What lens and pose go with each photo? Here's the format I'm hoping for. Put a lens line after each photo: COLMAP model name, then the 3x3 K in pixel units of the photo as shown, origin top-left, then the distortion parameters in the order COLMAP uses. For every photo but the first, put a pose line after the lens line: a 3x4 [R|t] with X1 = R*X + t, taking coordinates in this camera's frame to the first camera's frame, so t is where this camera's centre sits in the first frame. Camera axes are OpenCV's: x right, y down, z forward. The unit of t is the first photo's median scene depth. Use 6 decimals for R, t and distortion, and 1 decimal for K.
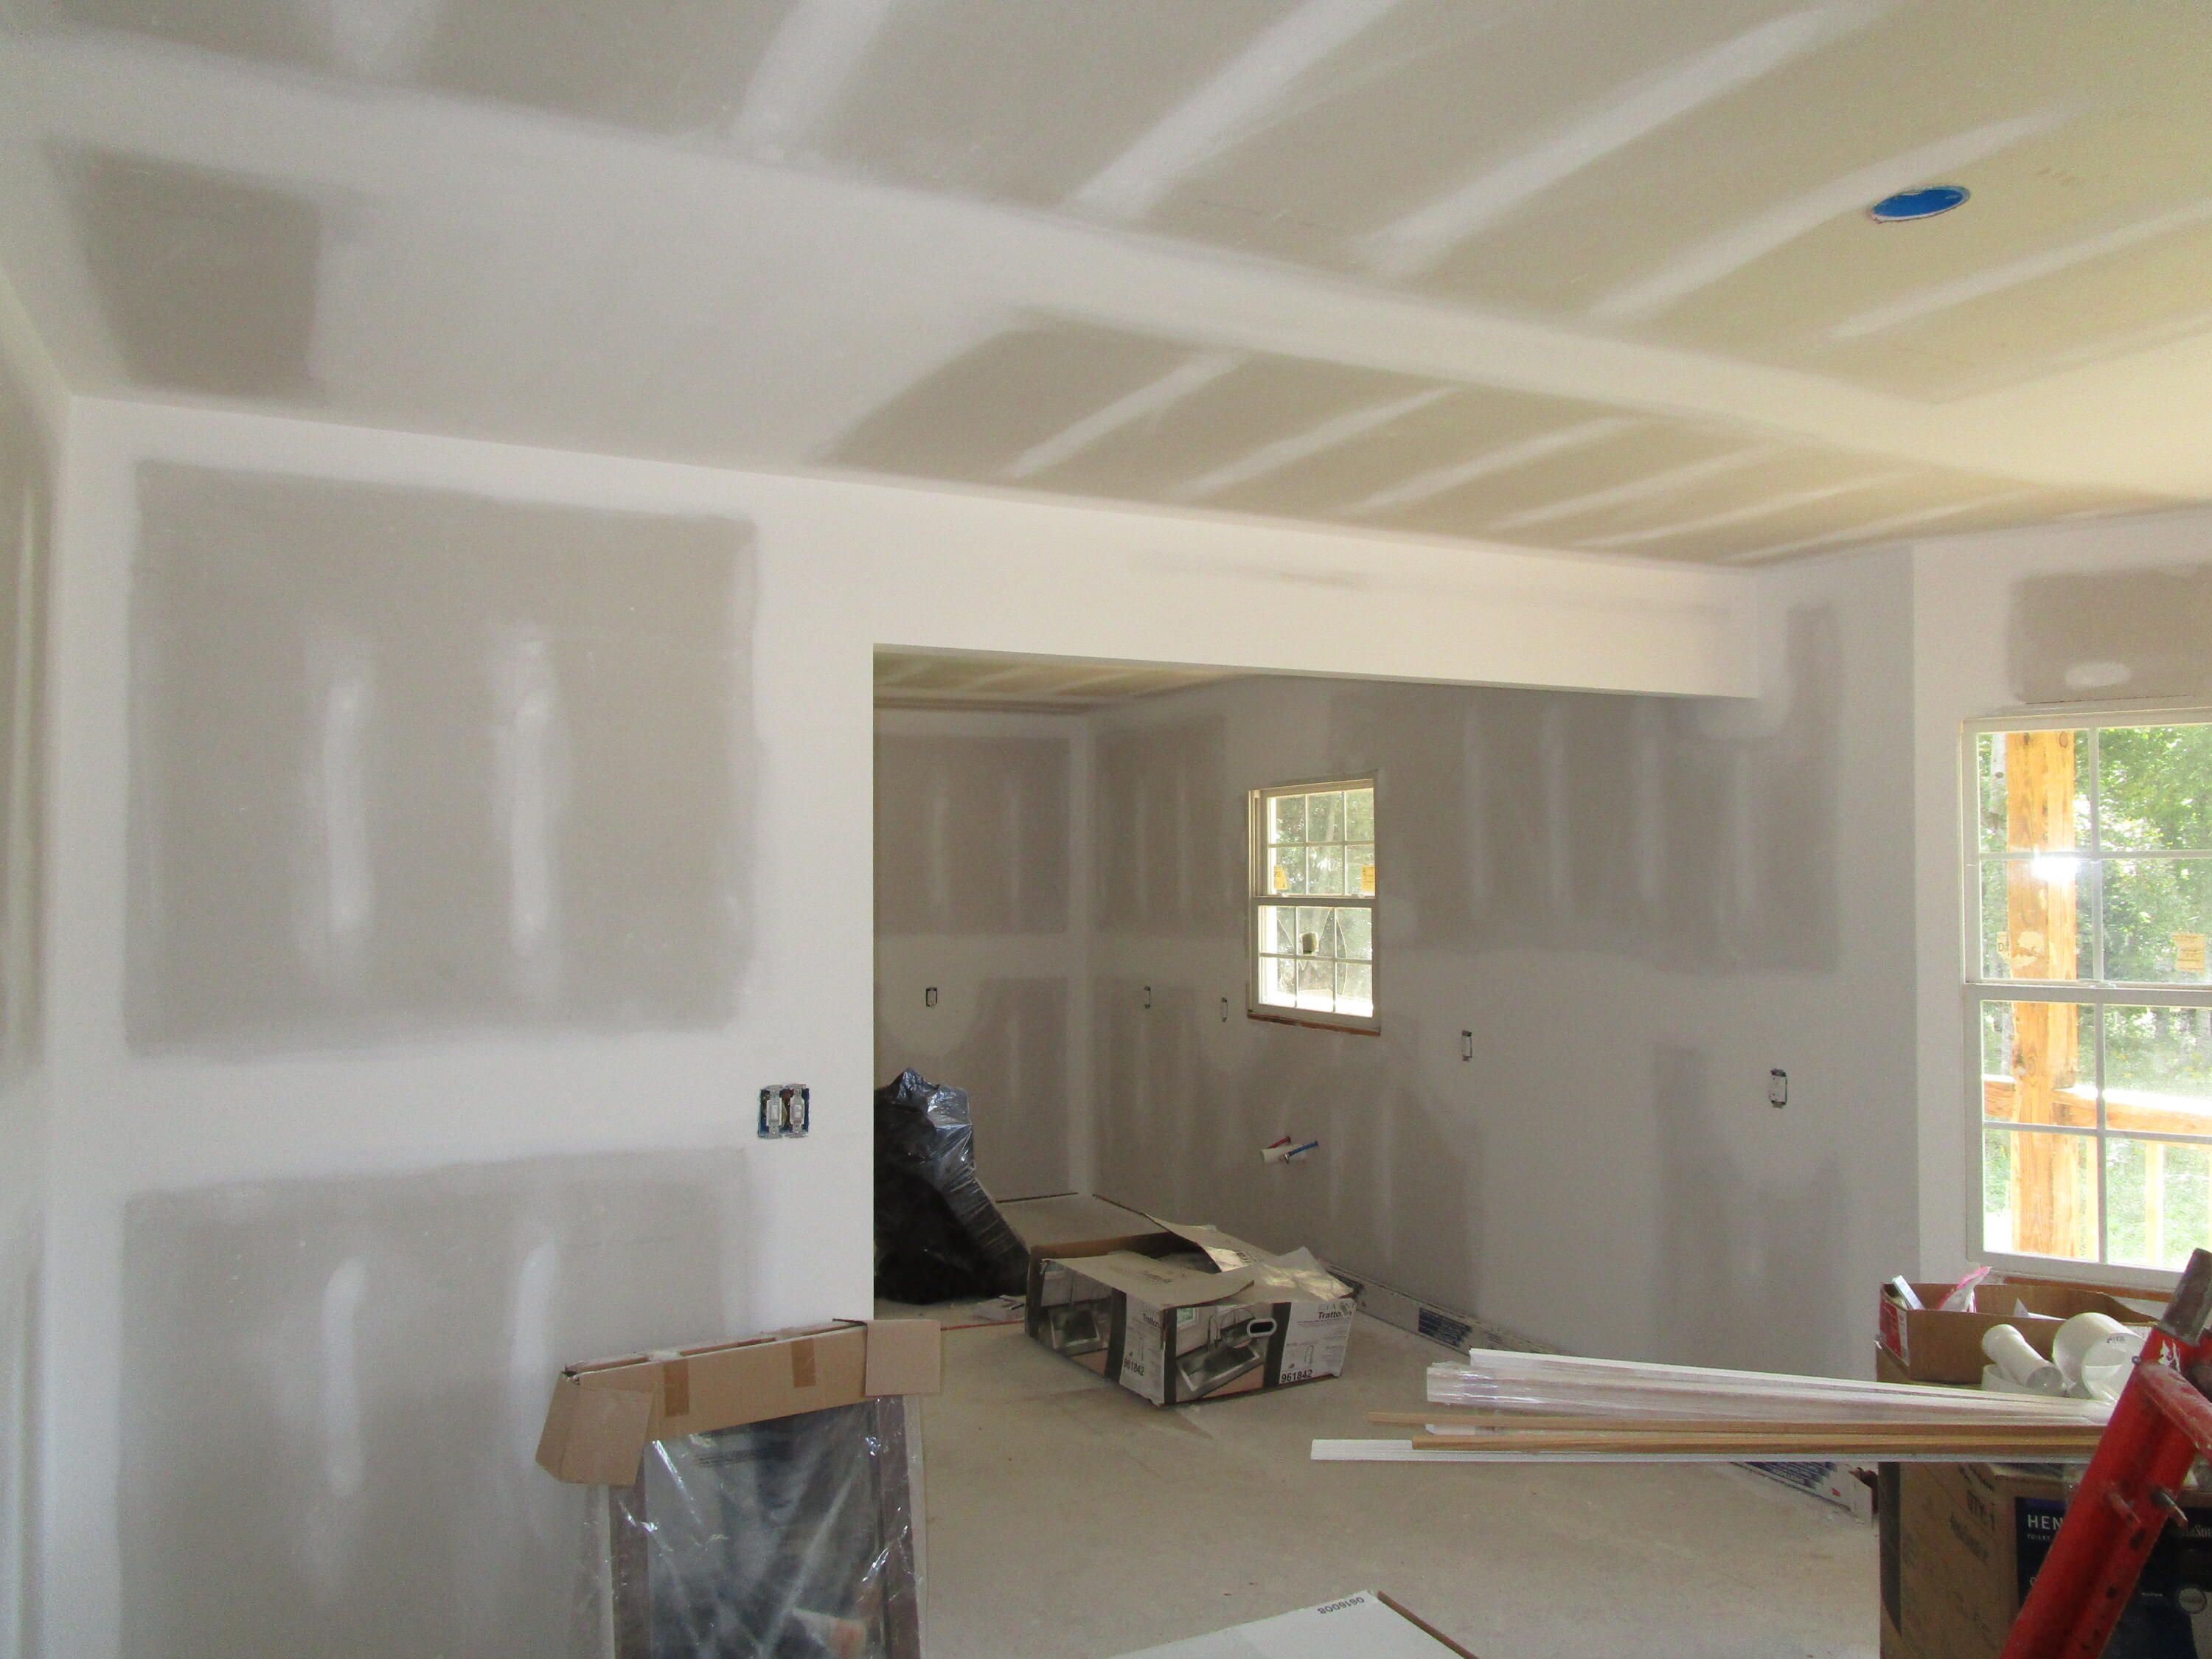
lens RADIAL K [[1584.7, 0, 1099.7], [0, 1584.7, 829.6], [0, 0, 1]] dist [-0.024227, 0.009127]
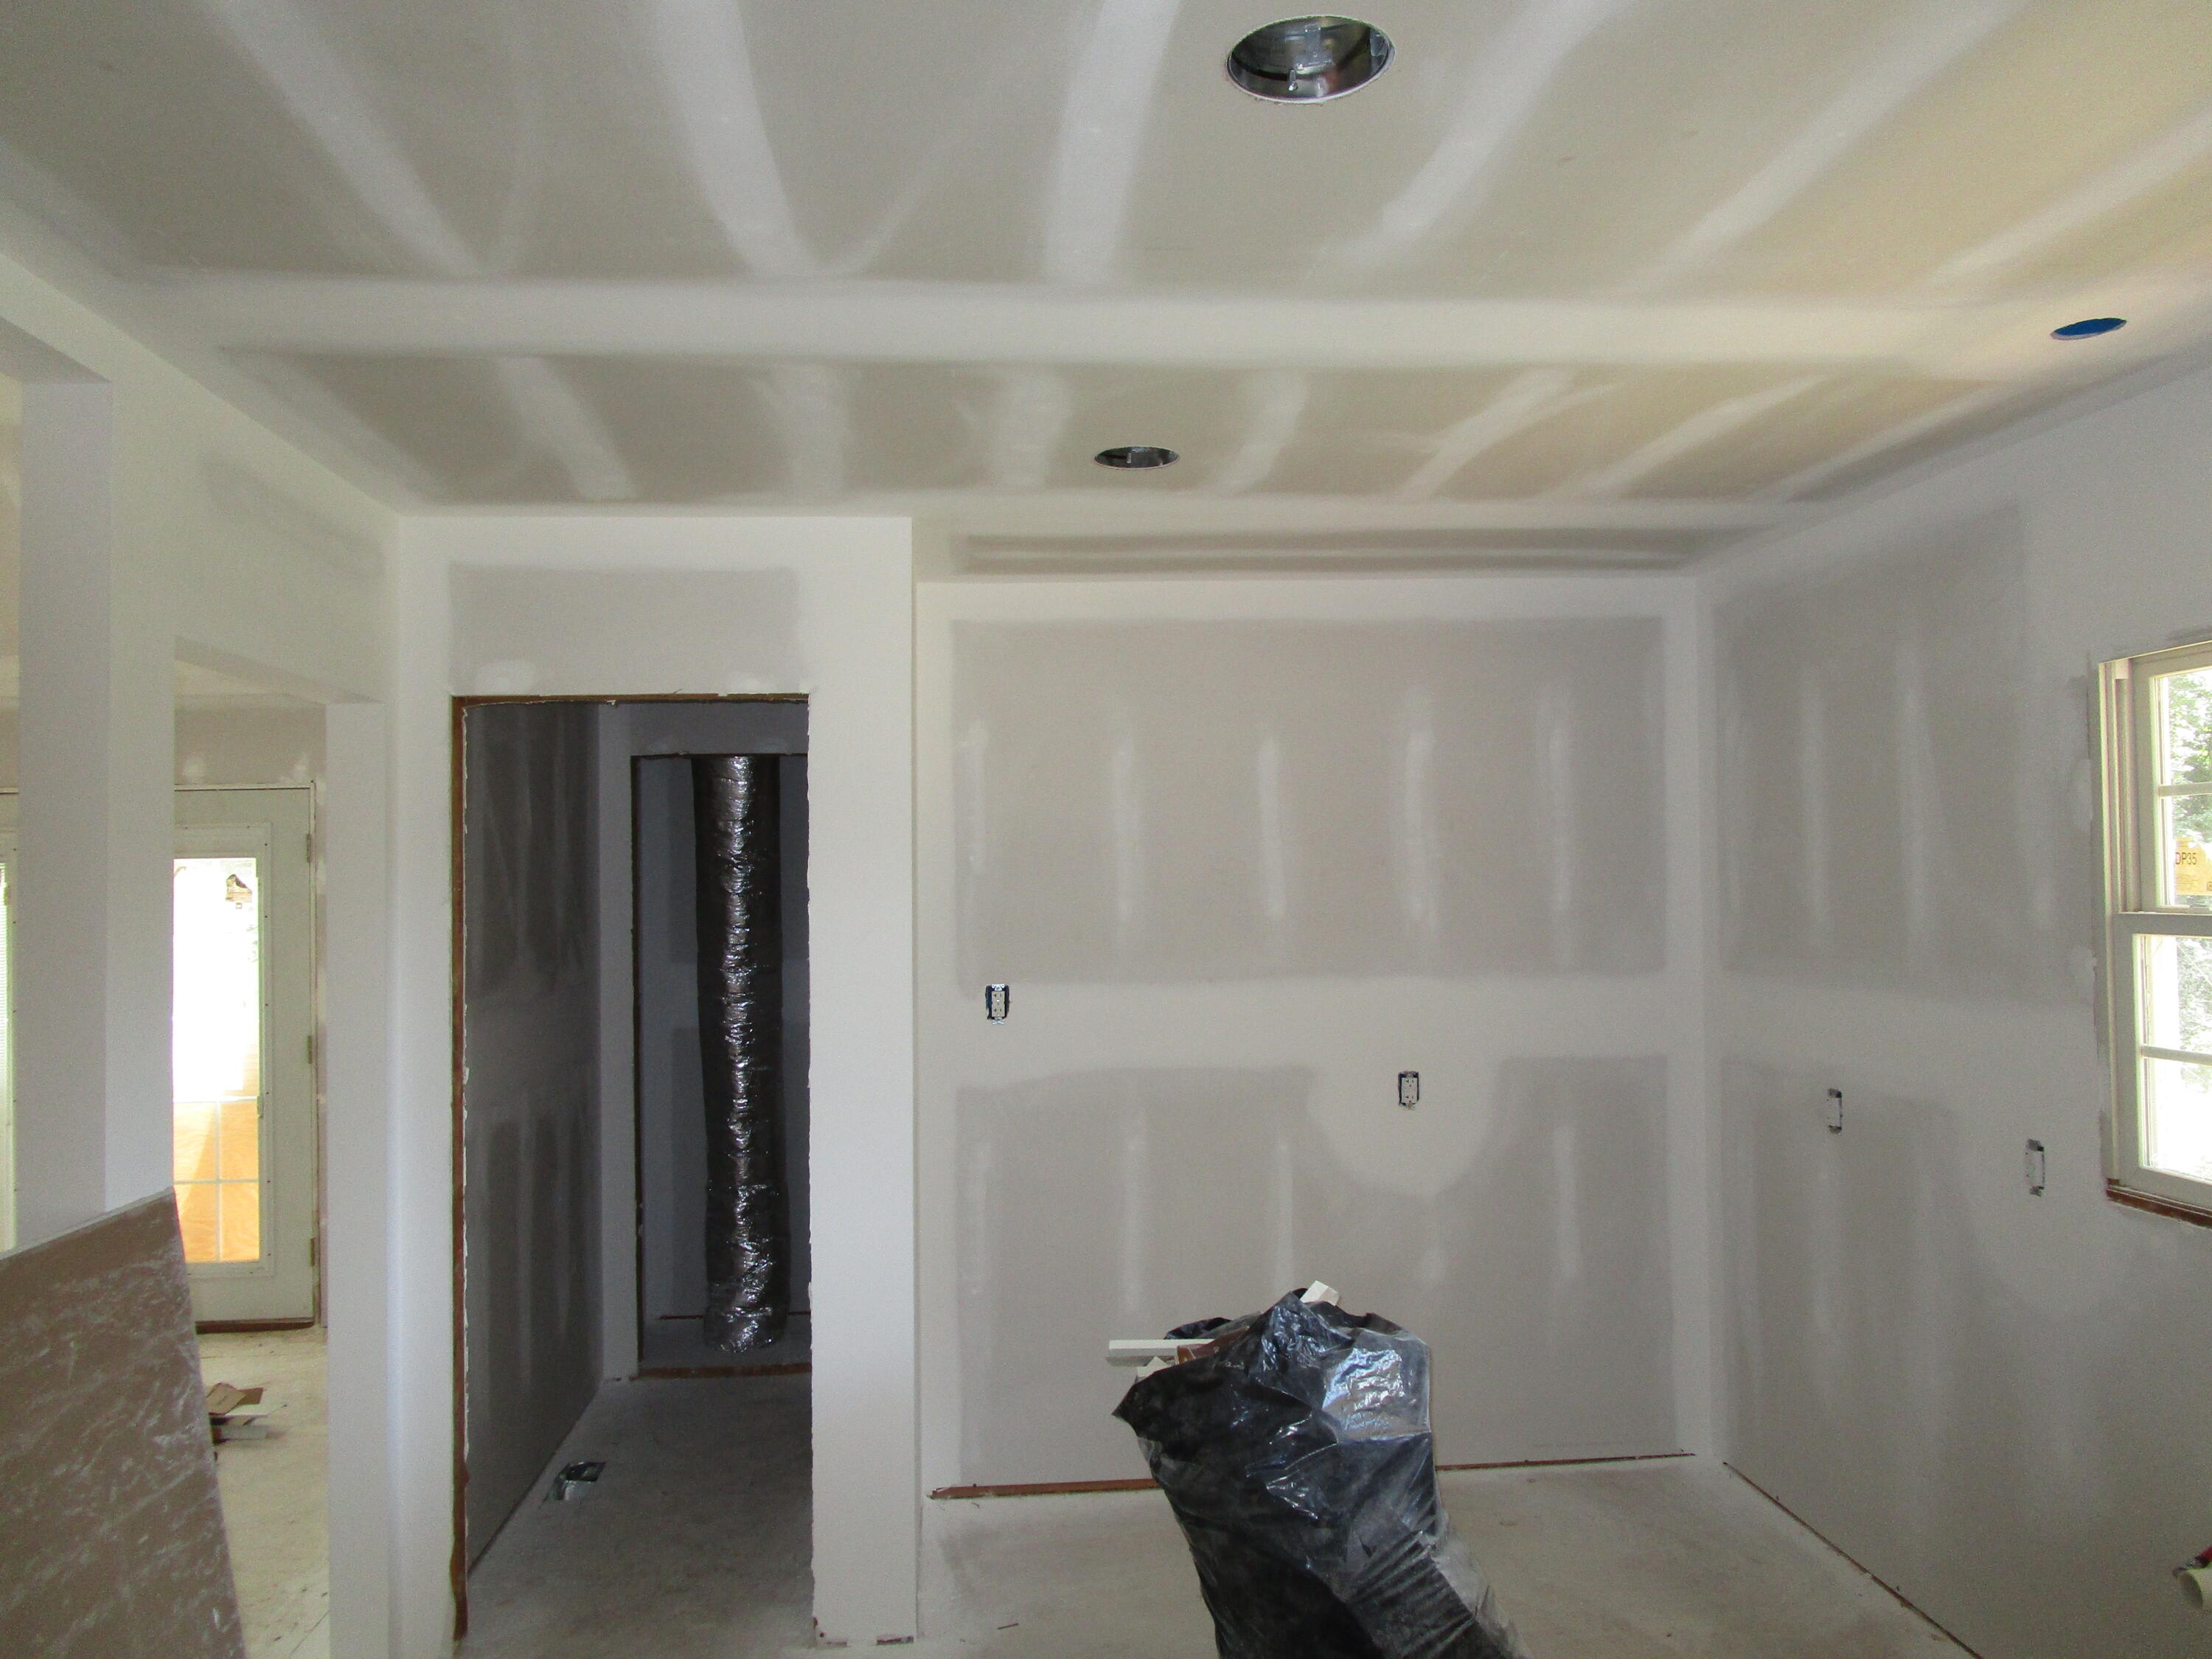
lens RADIAL K [[1584.7, 0, 1099.7], [0, 1584.7, 829.6], [0, 0, 1]] dist [-0.024227, 0.009127]
pose [[0.929153, -0.021705, -0.369056, 0.000009], [0.022990, 0.999735, -0.000917, 0.014467], [0.368979, -0.007632, 0.929407, 0.510464]]
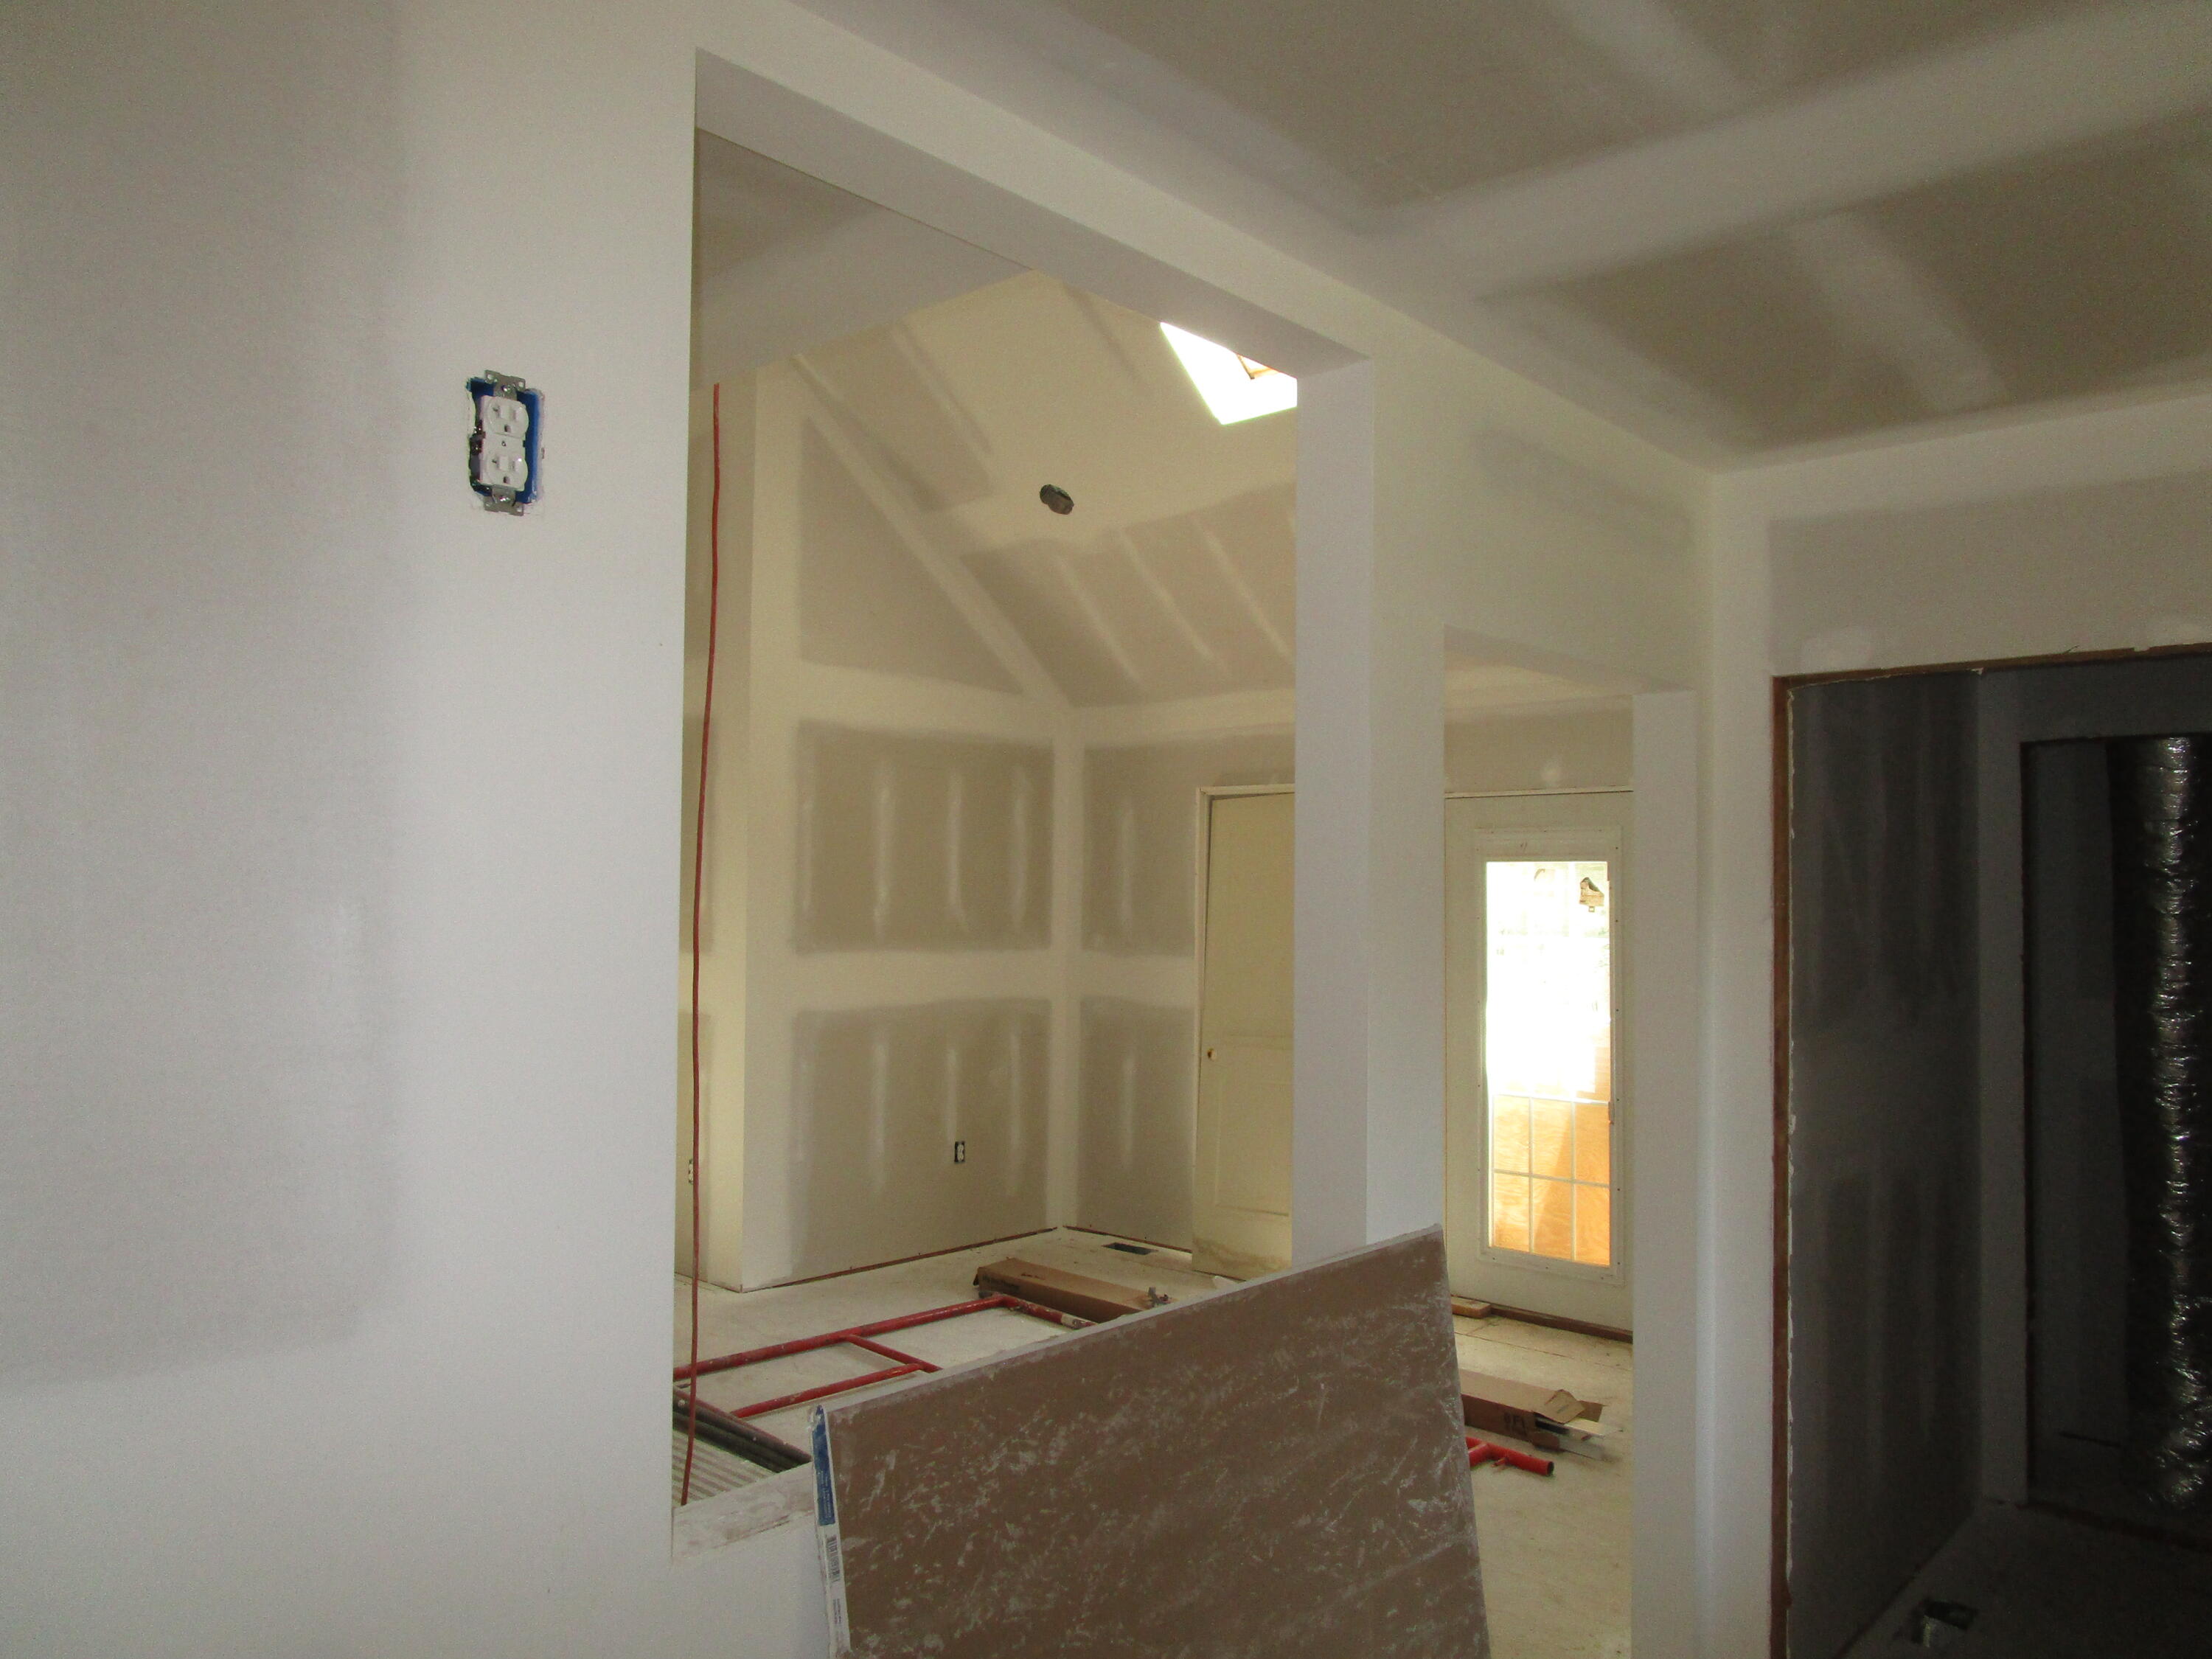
lens RADIAL K [[1584.7, 0, 1099.7], [0, 1584.7, 829.6], [0, 0, 1]] dist [-0.024227, 0.009127]
pose [[0.355074, -0.023955, -0.934531, -0.049823], [0.016674, 0.999675, -0.019290, 0.013045], [0.934690, -0.008734, 0.355358, 0.590329]]
